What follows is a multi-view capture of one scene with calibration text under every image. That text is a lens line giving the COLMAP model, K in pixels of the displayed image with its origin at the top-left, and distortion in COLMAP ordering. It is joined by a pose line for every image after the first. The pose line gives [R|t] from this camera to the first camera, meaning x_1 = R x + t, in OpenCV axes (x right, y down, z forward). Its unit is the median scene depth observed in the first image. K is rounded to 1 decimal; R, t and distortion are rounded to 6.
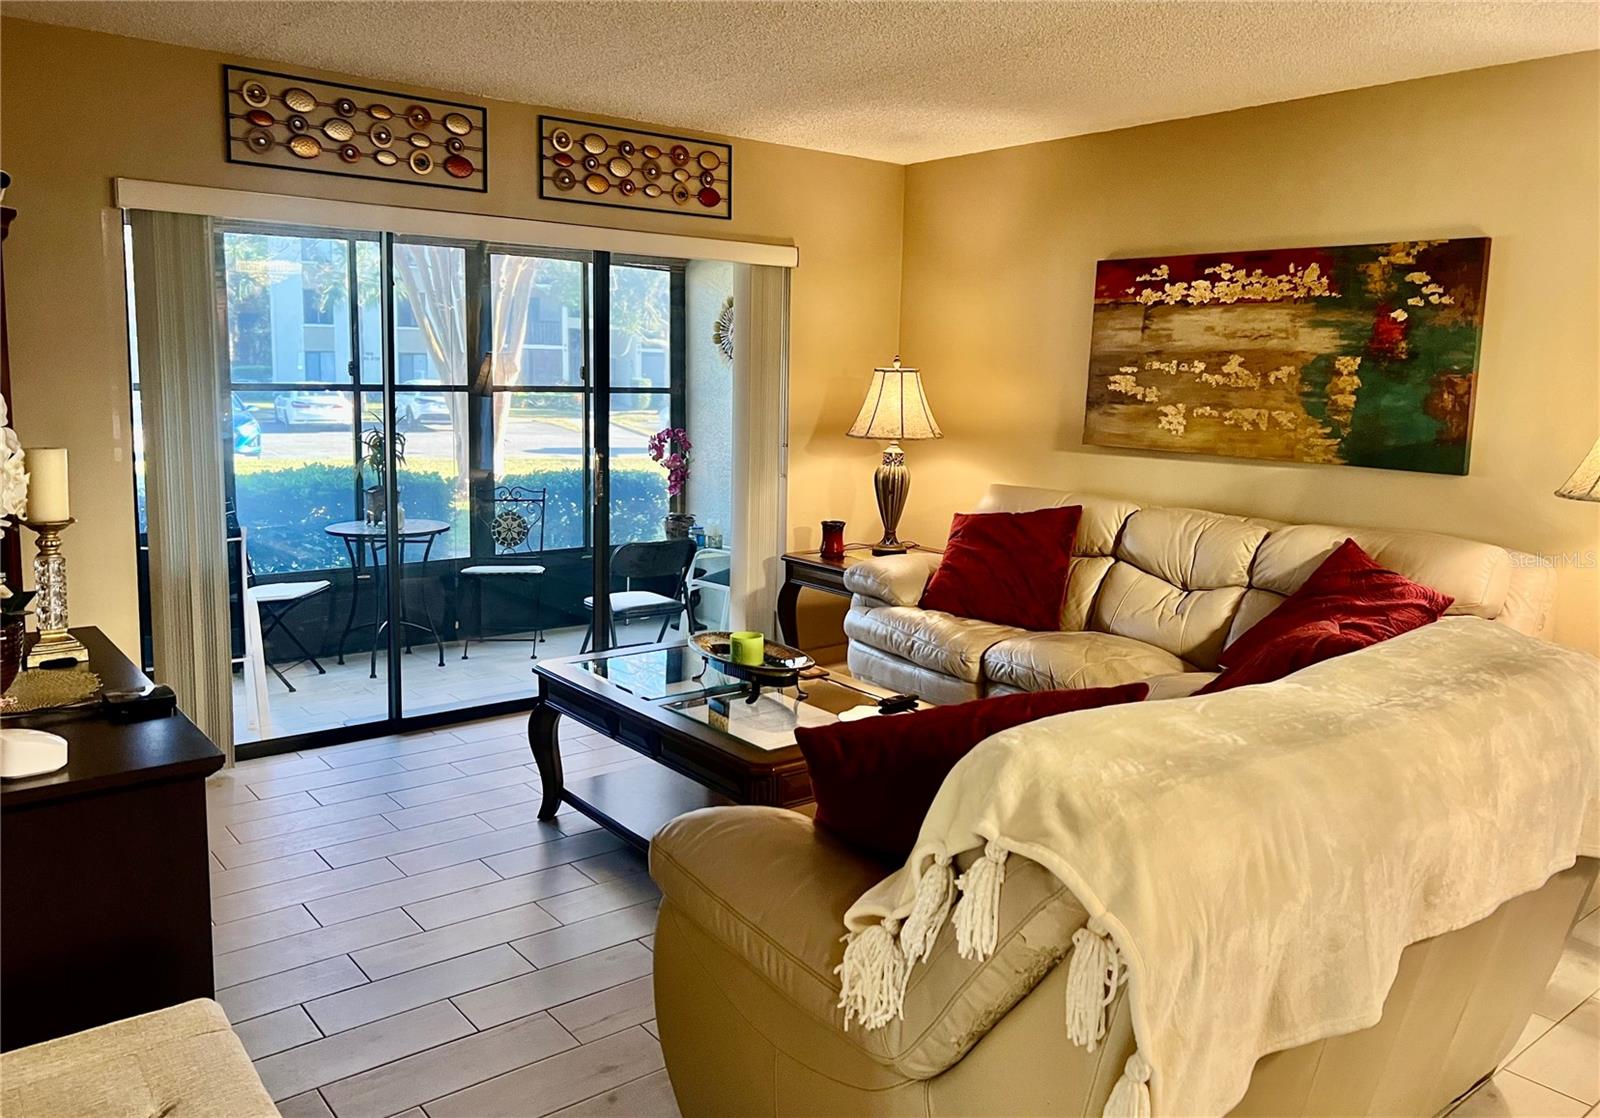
lens RADIAL K [[1216.0, 0, 796.0], [0, 1216.0, 560.6], [0, 0, 1]] dist [0.051936, -0.003073]
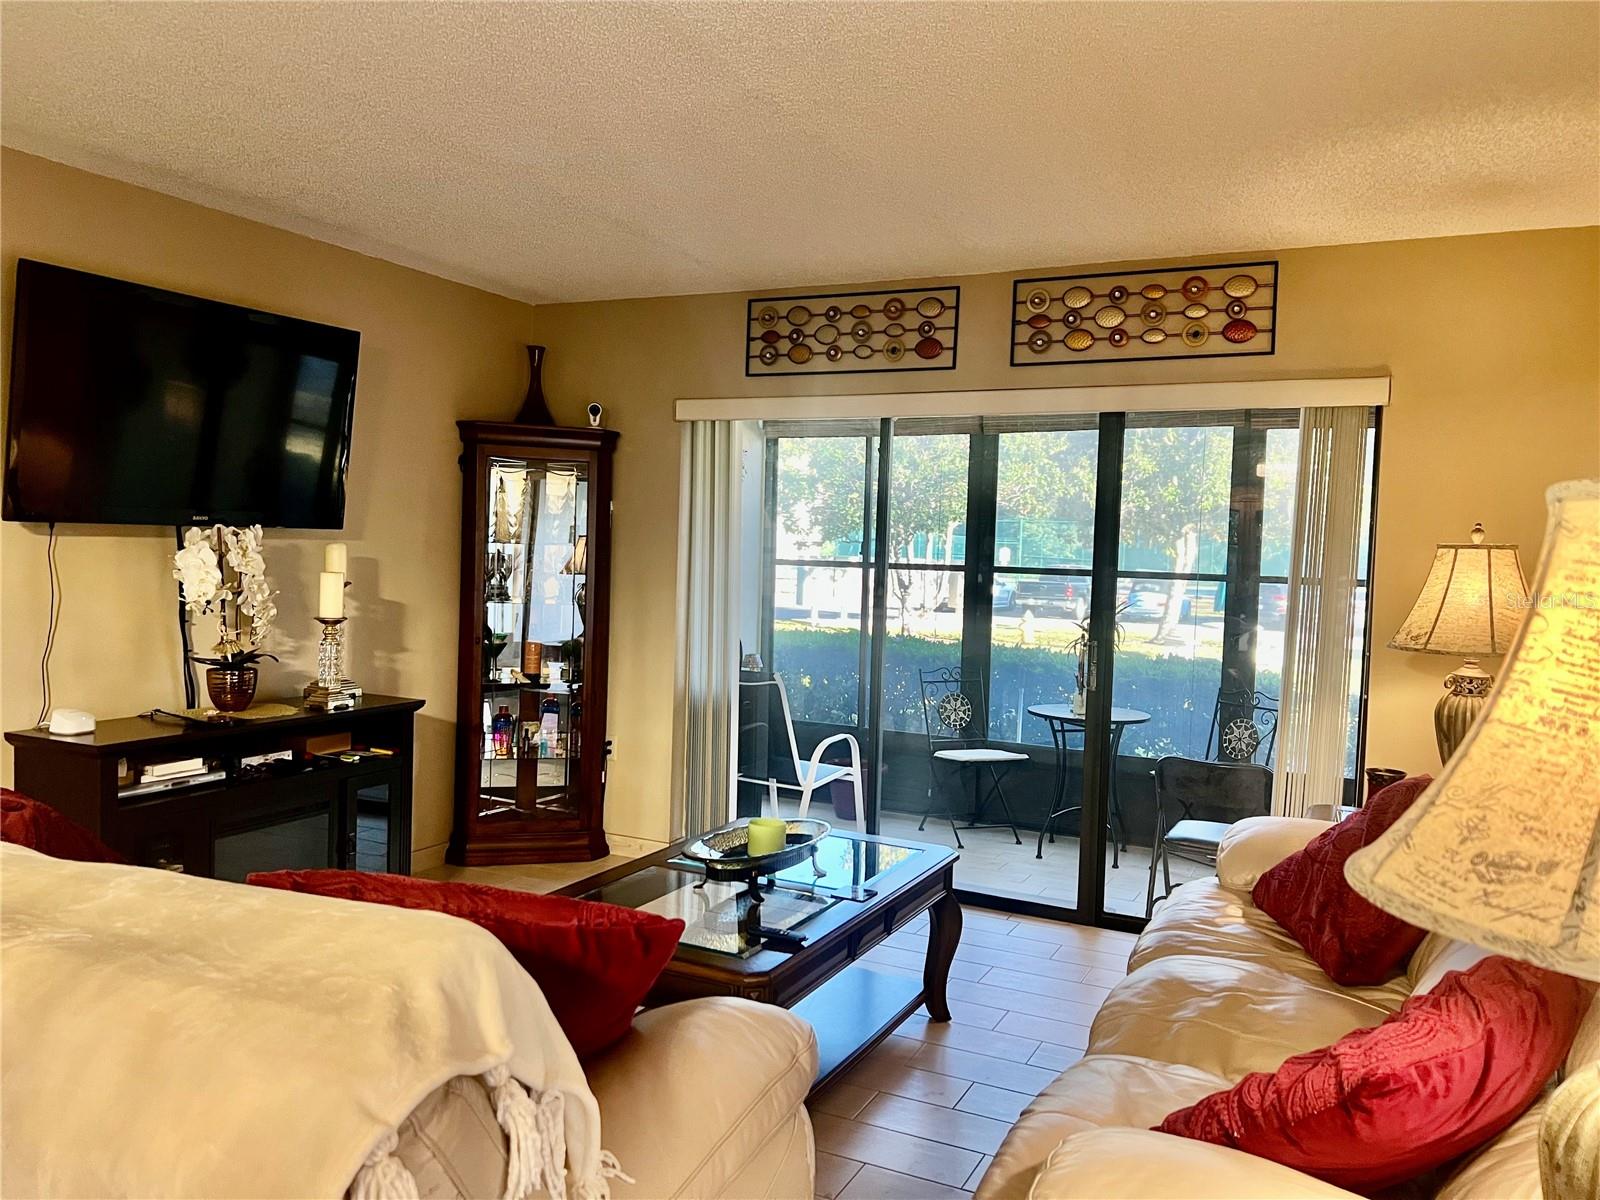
lens RADIAL K [[1239.8, 0, 827.9], [0, 1239.8, 596.6], [0, 0, 1]] dist [0.033442, -0.003546]
pose [[0.465558, 0.038064, -0.884198, 0.552876], [-0.145679, 0.988743, -0.034139, -0.065936], [0.872945, 0.144703, 0.465863, 0.443117]]
